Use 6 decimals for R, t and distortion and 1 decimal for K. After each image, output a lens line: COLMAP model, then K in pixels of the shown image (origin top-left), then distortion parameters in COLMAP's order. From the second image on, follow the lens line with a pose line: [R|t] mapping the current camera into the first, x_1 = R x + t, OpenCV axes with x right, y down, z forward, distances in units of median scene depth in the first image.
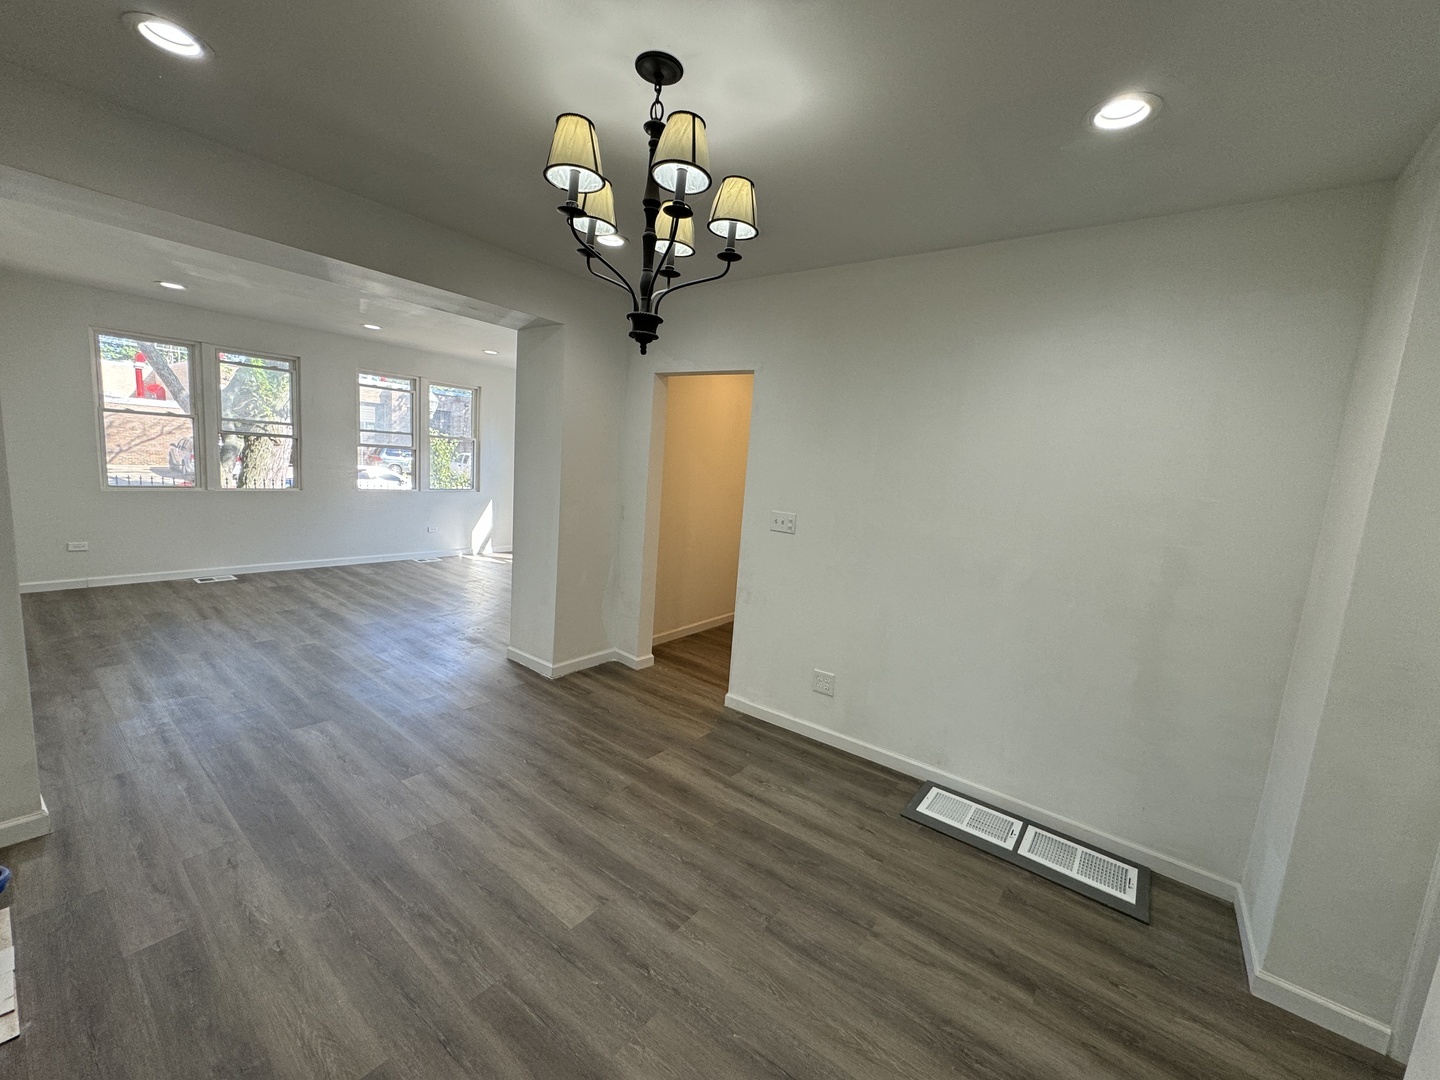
lens RADIAL K [[575.8, 0, 713.6], [0, 575.8, 540.3], [0, 0, 1]] dist [-0.002848, -0.000176]
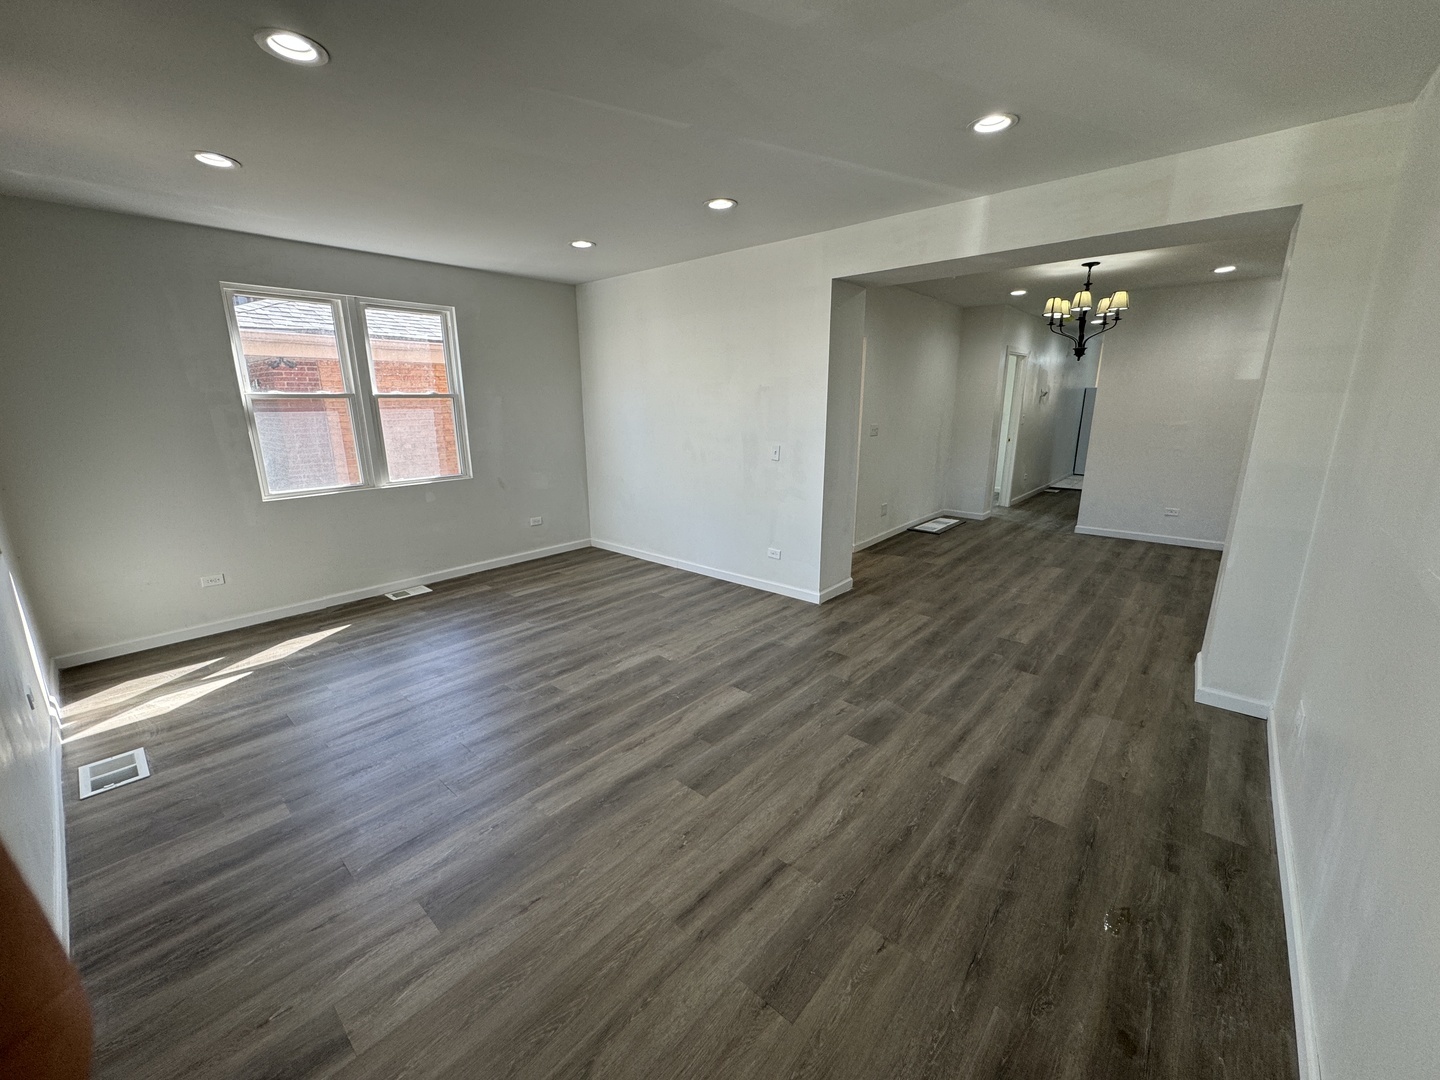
lens RADIAL K [[575.8, 0, 723.0], [0, 575.8, 537.2], [0, 0, 1]] dist [-0.002848, -0.000176]
pose [[0.050439, -0.308114, 0.950011, -1.703300], [0.143803, 0.943551, 0.298384, -0.320492], [-0.988320, 0.121564, 0.091900, 1.363506]]
